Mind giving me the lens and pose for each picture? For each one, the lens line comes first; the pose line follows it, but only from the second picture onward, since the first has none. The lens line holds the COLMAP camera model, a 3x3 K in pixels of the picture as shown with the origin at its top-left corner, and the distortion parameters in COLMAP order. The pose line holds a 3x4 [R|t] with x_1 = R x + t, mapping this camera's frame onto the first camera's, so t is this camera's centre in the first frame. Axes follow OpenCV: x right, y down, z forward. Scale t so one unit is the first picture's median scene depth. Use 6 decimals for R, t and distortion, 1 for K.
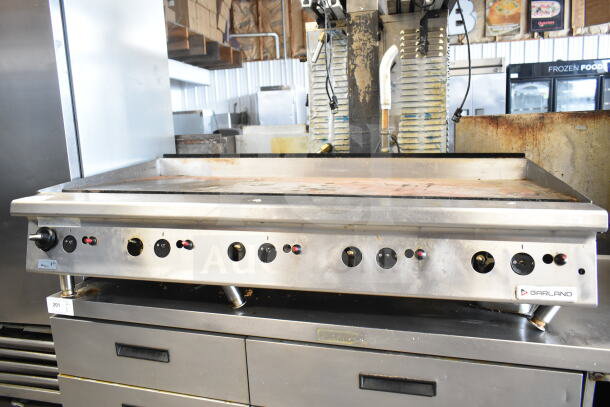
lens RADIAL K [[465.6, 0, 305.0], [0, 465.6, 203.5], [0, 0, 1]] dist [-0.006039, -0.002050]
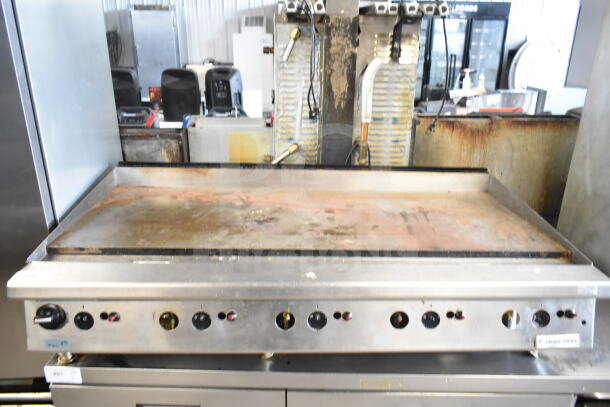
lens RADIAL K [[465.6, 0, 305.0], [0, 465.6, 203.5], [0, 0, 1]] dist [-0.006039, -0.002050]
pose [[0.957354, -0.055818, 0.283473, -0.235657], [0.000617, 0.981553, 0.191192, -0.210405], [-0.288916, -0.182863, 0.939728, 0.055664]]
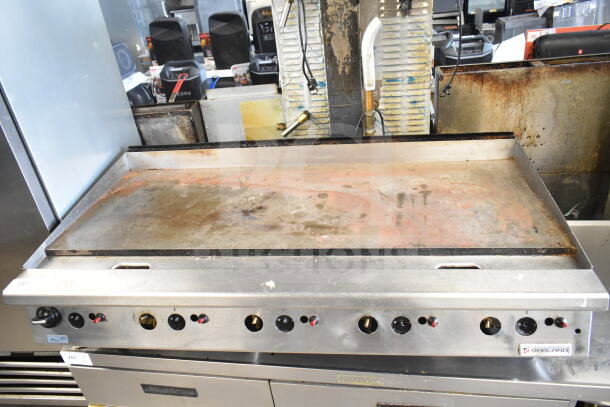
lens RADIAL K [[470.8, 0, 305.0], [0, 470.8, 203.5], [0, 0, 1]] dist [-0.003675, 0.000211]
pose [[0.988869, -0.124310, 0.081760, -0.054802], [0.089573, 0.936155, 0.339986, -0.303237], [-0.118803, -0.328878, 0.936870, 0.063891]]
